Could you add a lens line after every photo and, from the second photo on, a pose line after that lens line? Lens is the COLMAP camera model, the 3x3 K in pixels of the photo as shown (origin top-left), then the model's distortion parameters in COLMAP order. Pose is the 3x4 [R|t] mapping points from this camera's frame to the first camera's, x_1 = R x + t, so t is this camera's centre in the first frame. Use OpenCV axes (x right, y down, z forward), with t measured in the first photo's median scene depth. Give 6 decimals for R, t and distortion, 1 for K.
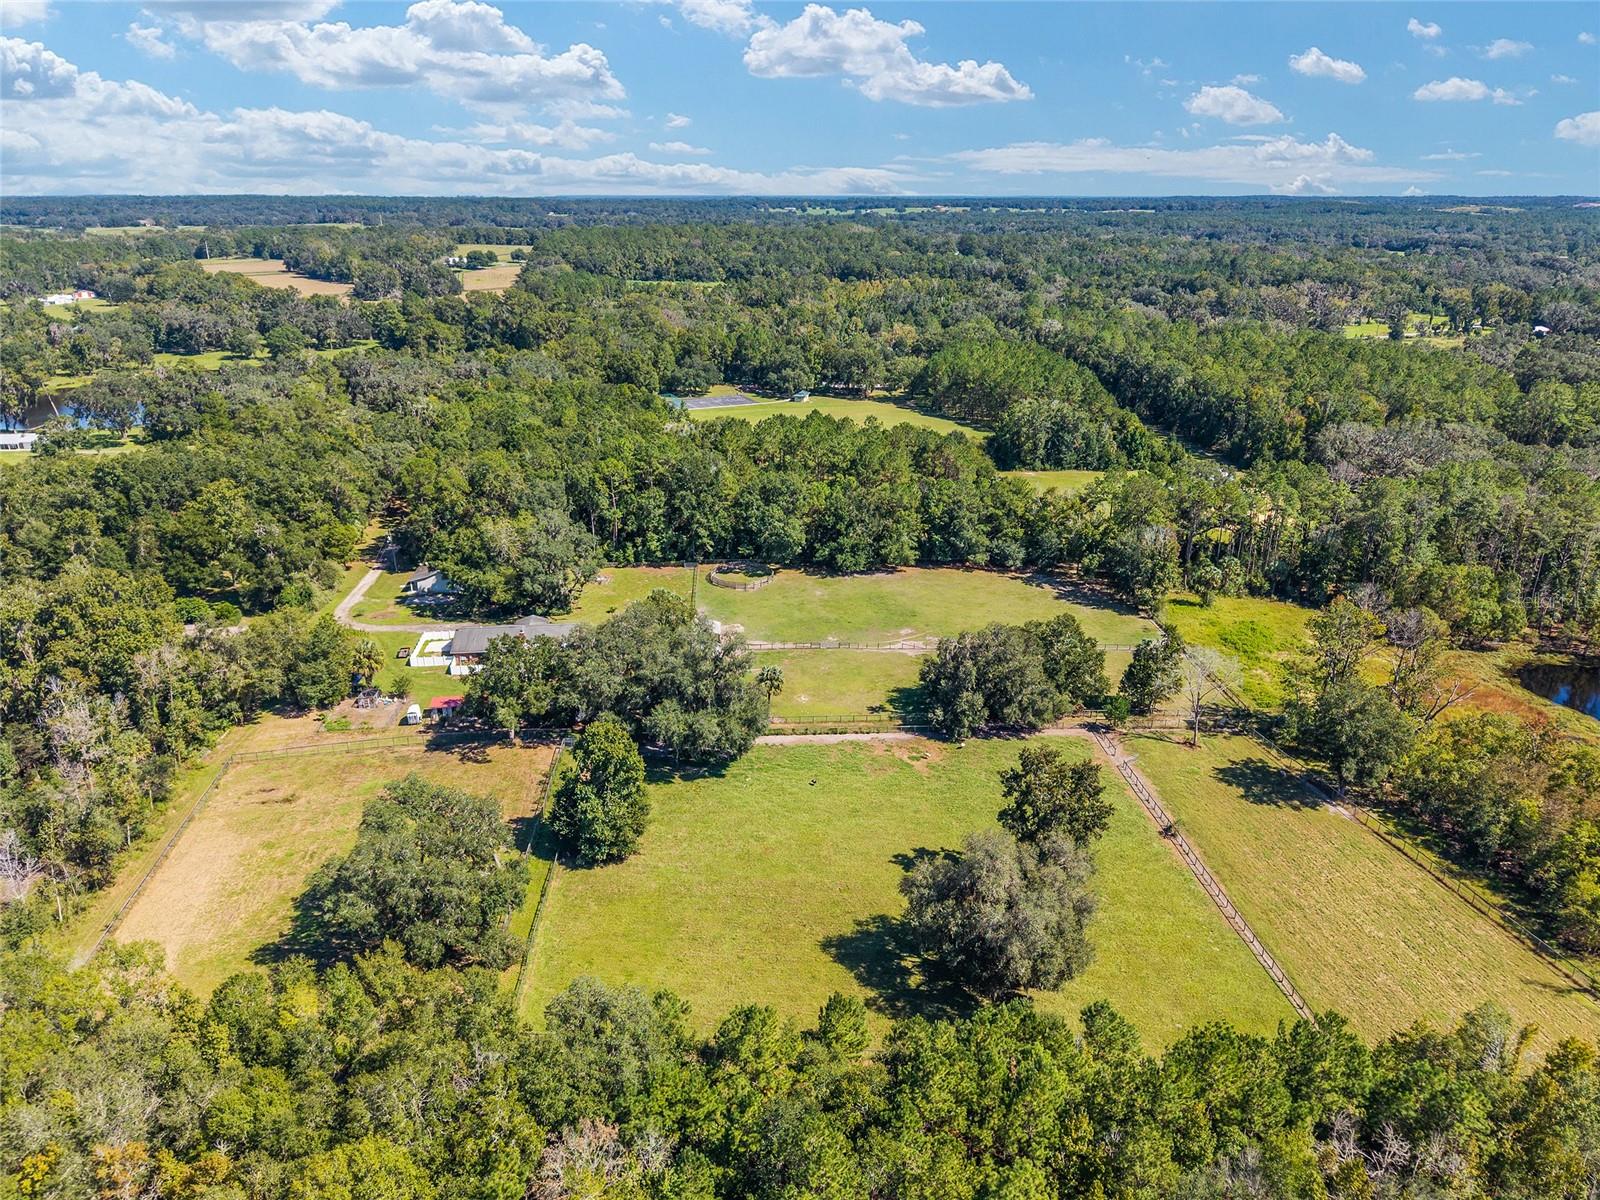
lens RADIAL K [[1073.9, 0, 772.6], [0, 1073.9, 599.3], [0, 0, 1]] dist [0.013529, -0.000953]
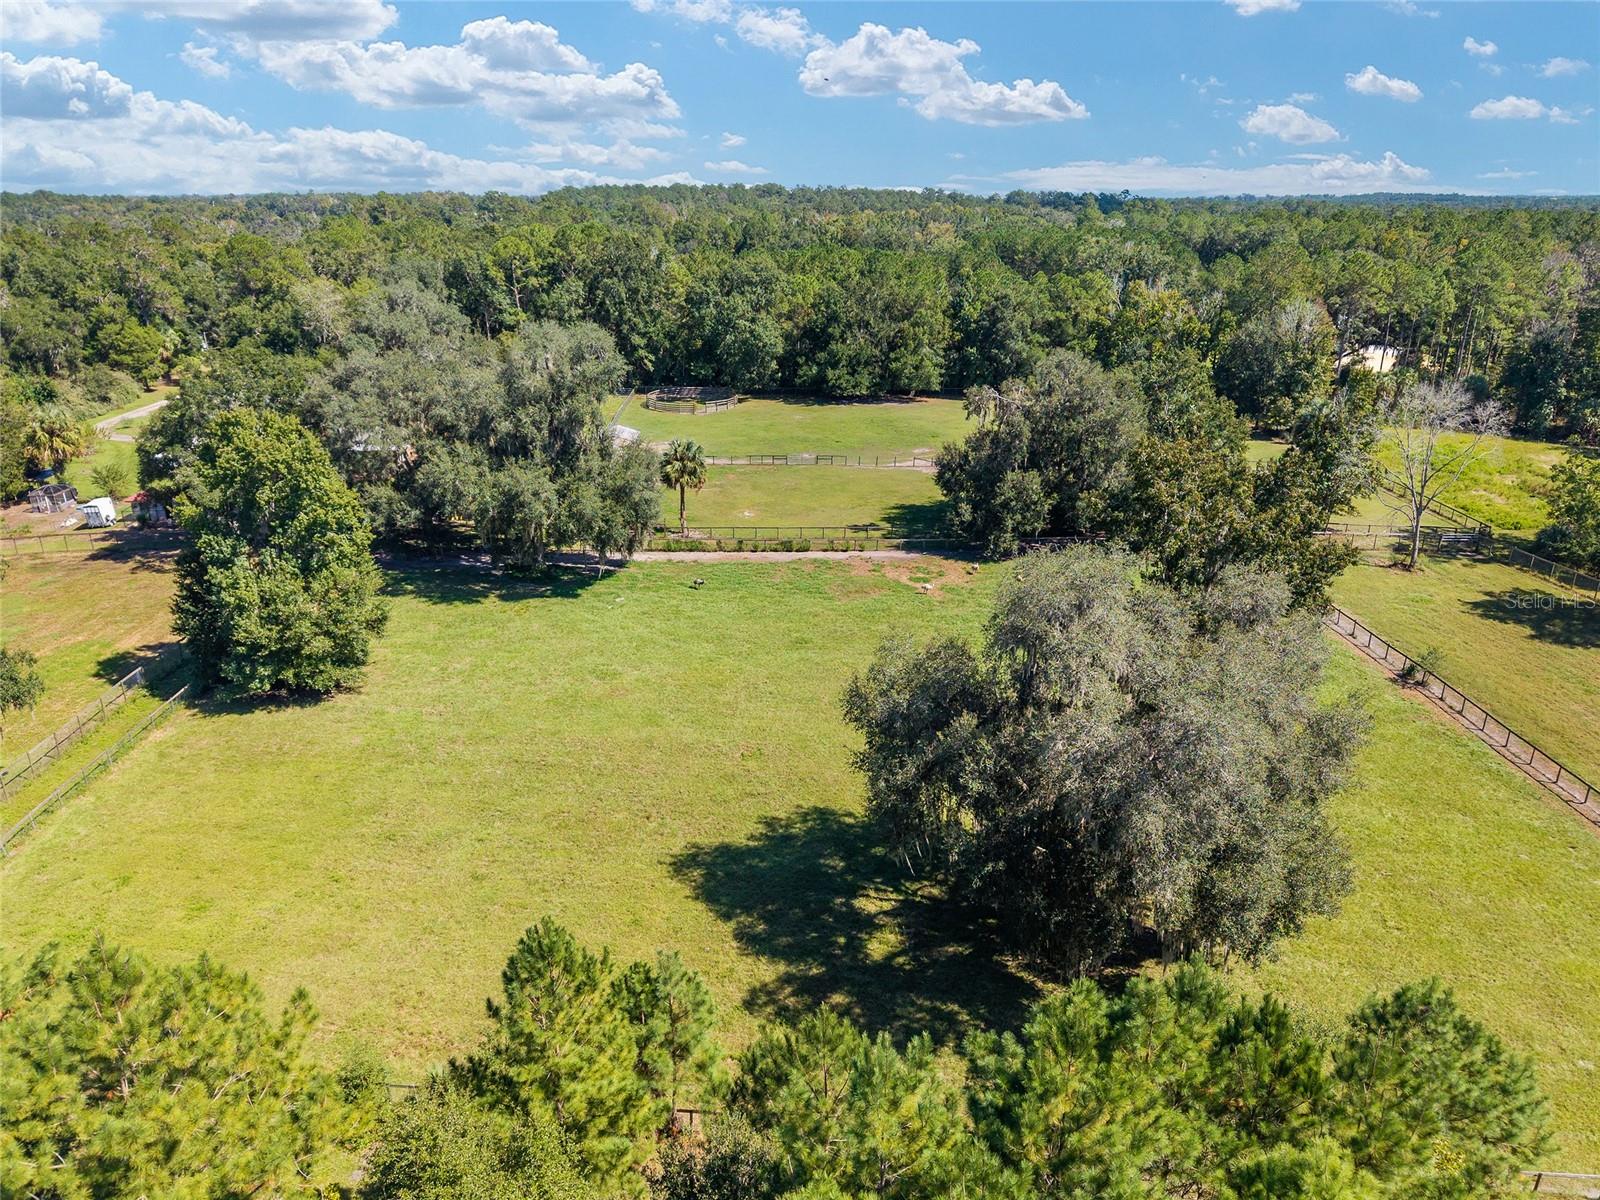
lens RADIAL K [[1077.4, 0, 785.8], [0, 1077.4, 600.6], [0, 0, 1]] dist [0.007799, -0.020280]
pose [[0.999480, 0.015770, -0.028108, 0.054372], [-0.016182, 0.999764, -0.014521, 0.118400], [0.027872, 0.014969, 0.999499, 0.299317]]
